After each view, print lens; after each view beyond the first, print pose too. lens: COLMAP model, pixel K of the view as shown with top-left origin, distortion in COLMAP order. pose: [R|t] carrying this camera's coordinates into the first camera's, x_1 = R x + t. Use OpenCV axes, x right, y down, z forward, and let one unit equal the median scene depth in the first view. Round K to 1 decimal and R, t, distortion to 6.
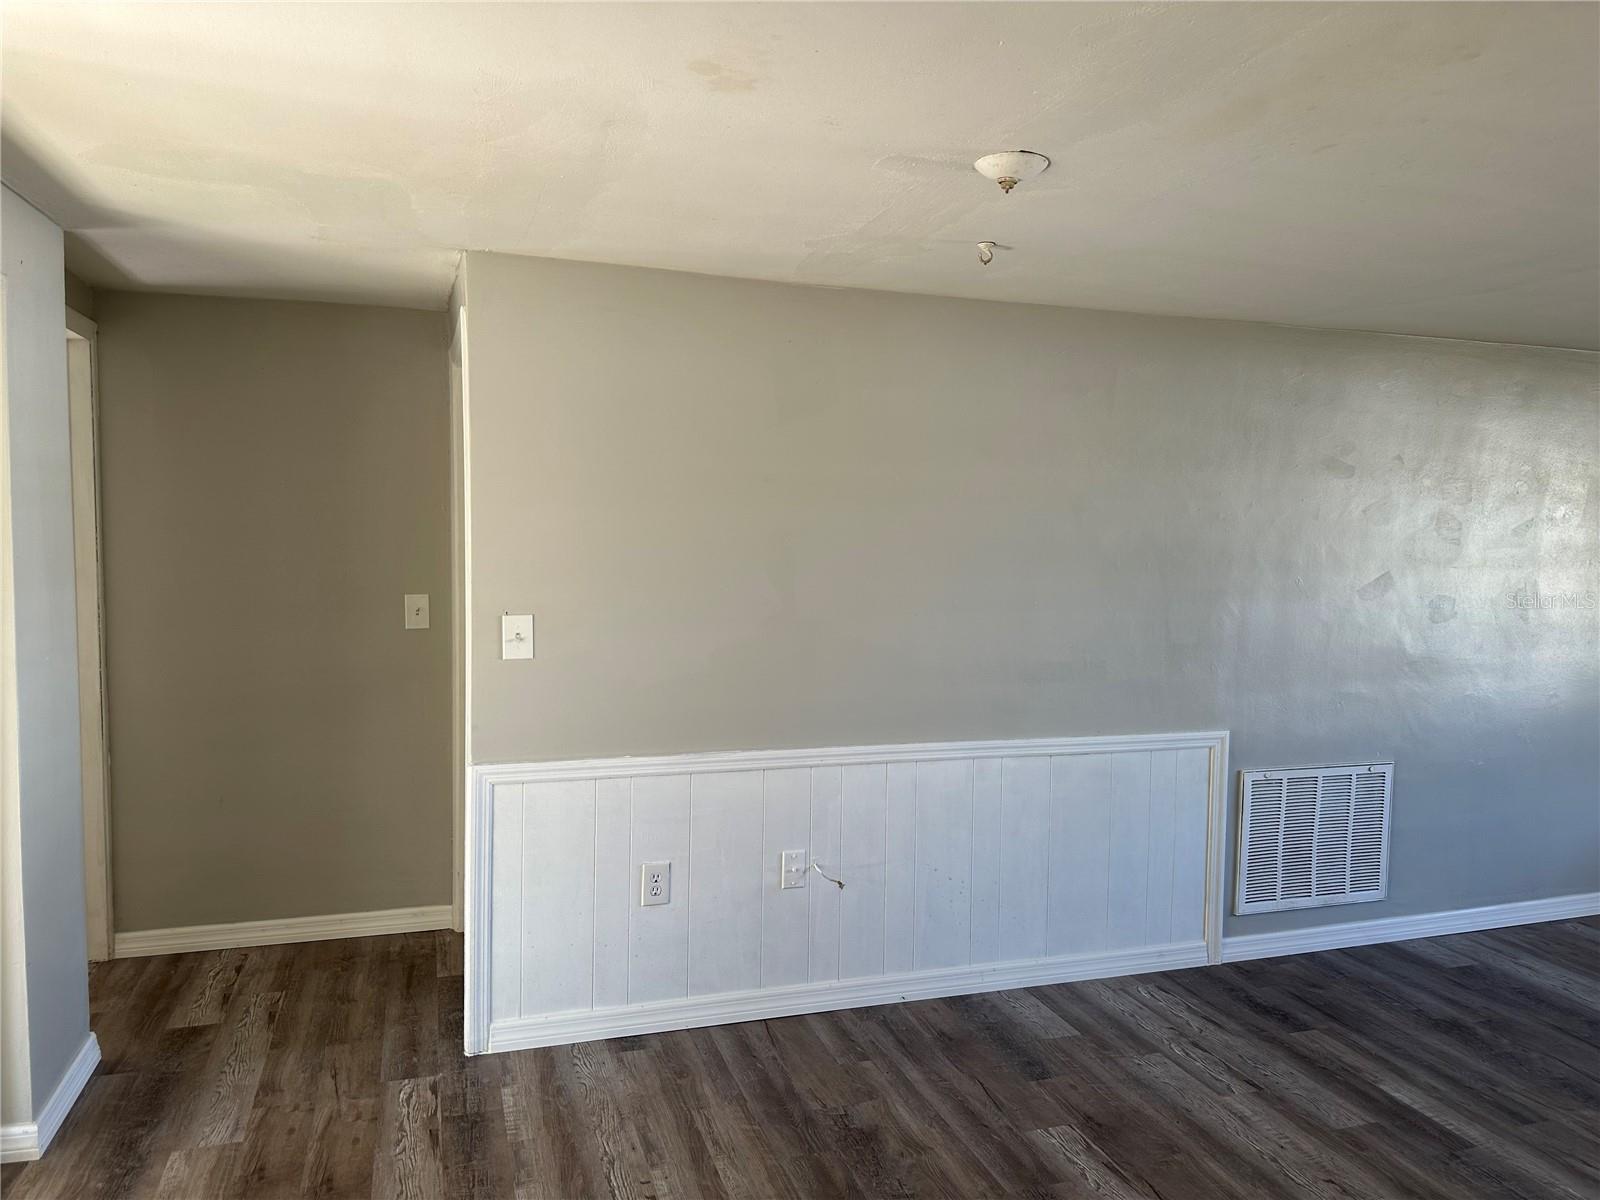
lens RADIAL K [[1126.0, 0, 802.3], [0, 1126.0, 606.1], [0, 0, 1]] dist [0.065615, -0.071518]
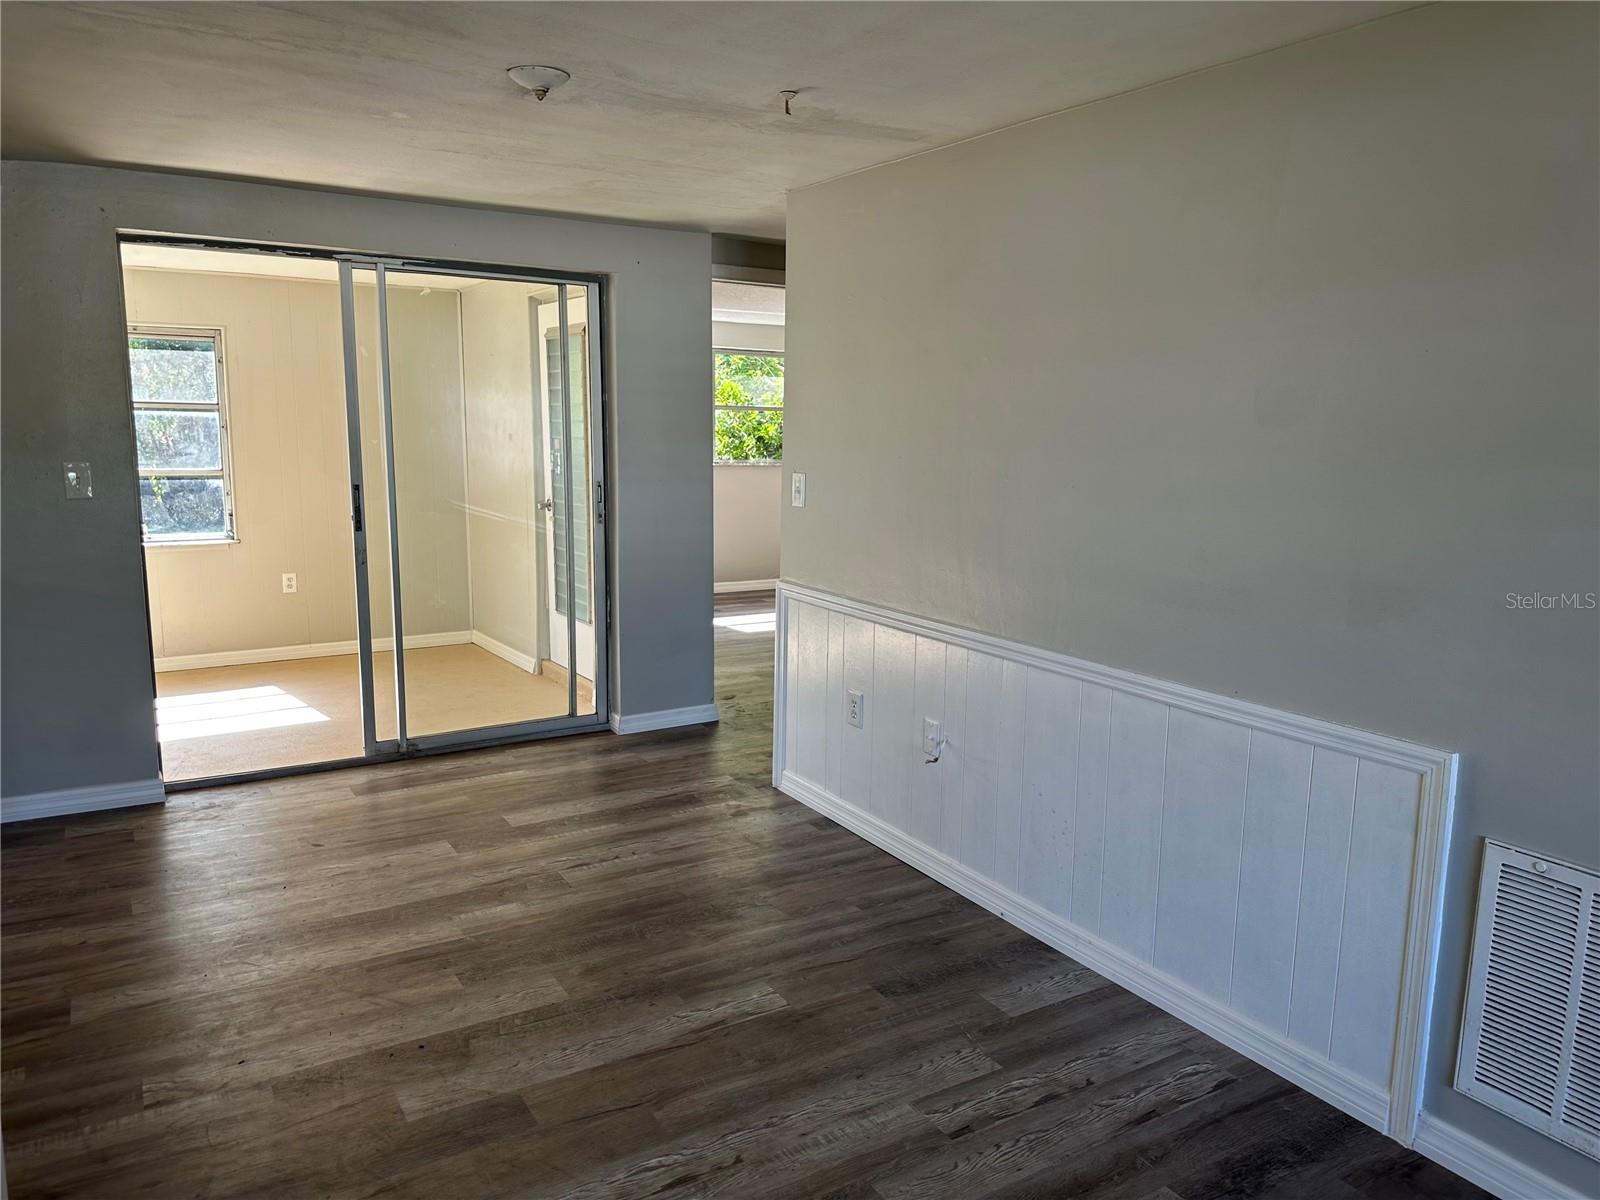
lens RADIAL K [[1120.0, 0, 802.7], [0, 1120.0, 597.5], [0, 0, 1]] dist [0.065765, -0.069770]
pose [[0.233983, 0.140799, -0.961992, 0.824135], [-0.081920, 0.988795, 0.124796, -0.008126], [0.968783, 0.049606, 0.242895, 0.559984]]
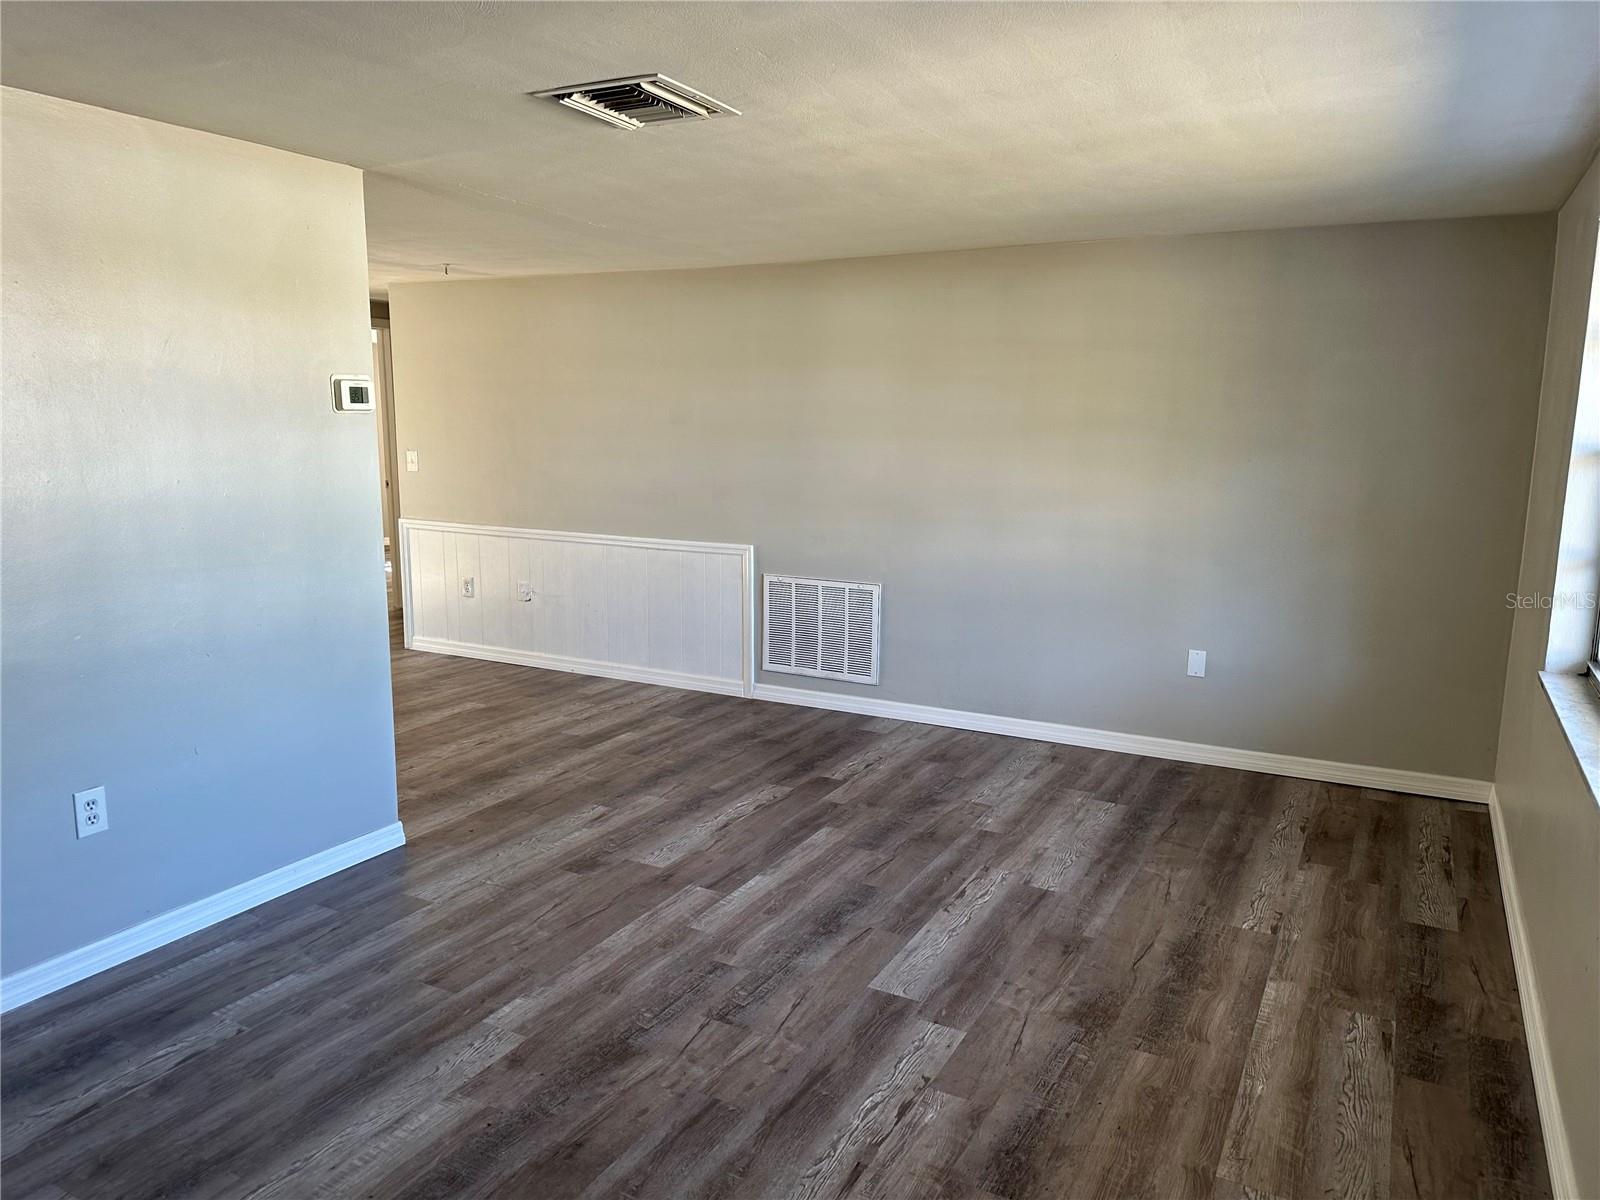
lens RADIAL K [[1123.5, 0, 800.0], [0, 1123.5, 600.0], [0, 0, 1]] dist [0.114511, -0.000308]
pose [[0.686825, 0.108089, -0.718740, 1.511196], [-0.049958, 0.993562, 0.101679, 0.026278], [0.725104, -0.033929, 0.687803, 0.014374]]
